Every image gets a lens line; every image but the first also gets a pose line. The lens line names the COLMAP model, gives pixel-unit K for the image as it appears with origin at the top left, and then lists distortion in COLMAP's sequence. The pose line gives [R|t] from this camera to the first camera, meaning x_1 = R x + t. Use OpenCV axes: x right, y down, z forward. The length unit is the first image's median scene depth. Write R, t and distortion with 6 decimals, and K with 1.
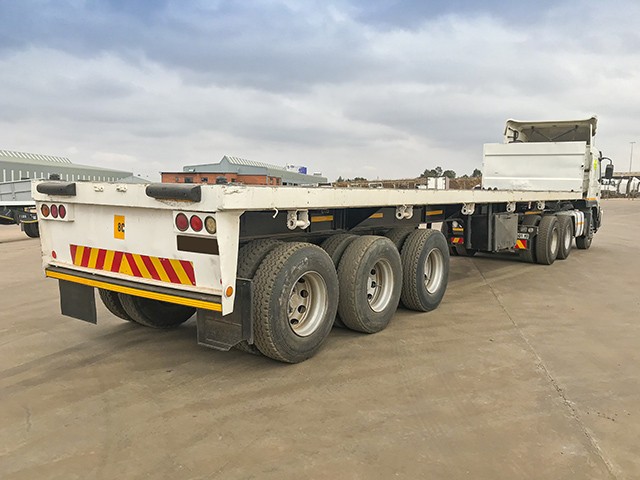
lens RADIAL K [[522.1, 0, 324.6], [0, 522.1, 241.7], [0, 0, 1]] dist [0.006357, -0.015103]
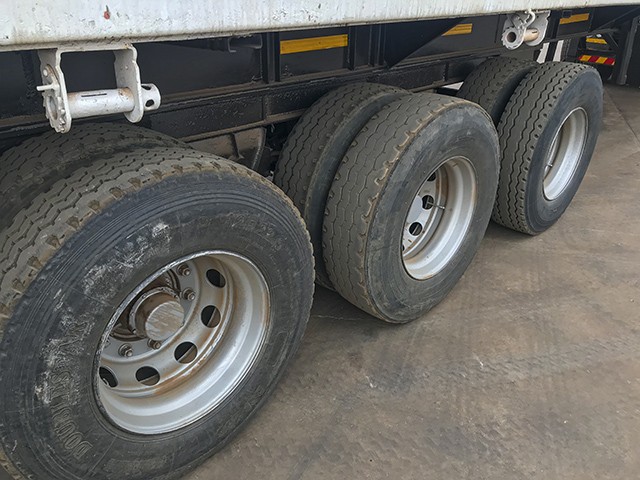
lens RADIAL K [[522.1, 0, 315.0], [0, 522.1, 239.7], [0, 0, 1]] dist [0.006357, -0.015103]
pose [[0.985428, 0.073590, -0.153348, 0.071199], [-0.013895, 0.933378, 0.358625, -0.049361], [0.169523, -0.351269, 0.920800, 0.576912]]
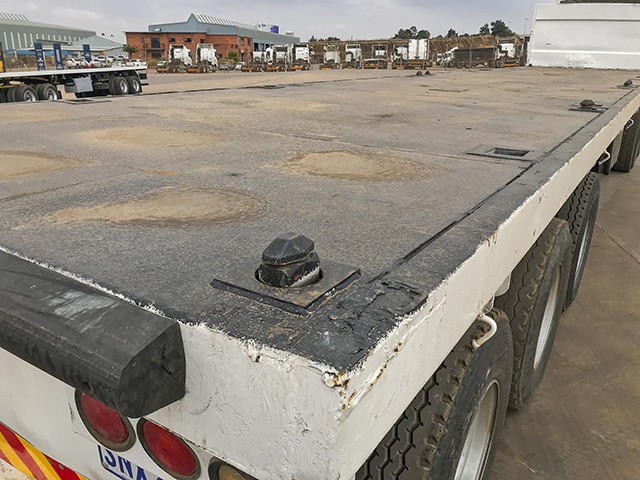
lens RADIAL K [[522.1, 0, 321.5], [0, 522.1, 235.4], [0, 0, 1]] dist [0.006357, -0.015103]
pose [[0.999307, -0.010855, 0.035592, -0.123390], [0.002186, 0.971980, 0.235055, -0.107472], [-0.037146, -0.234815, 0.971330, 0.526573]]
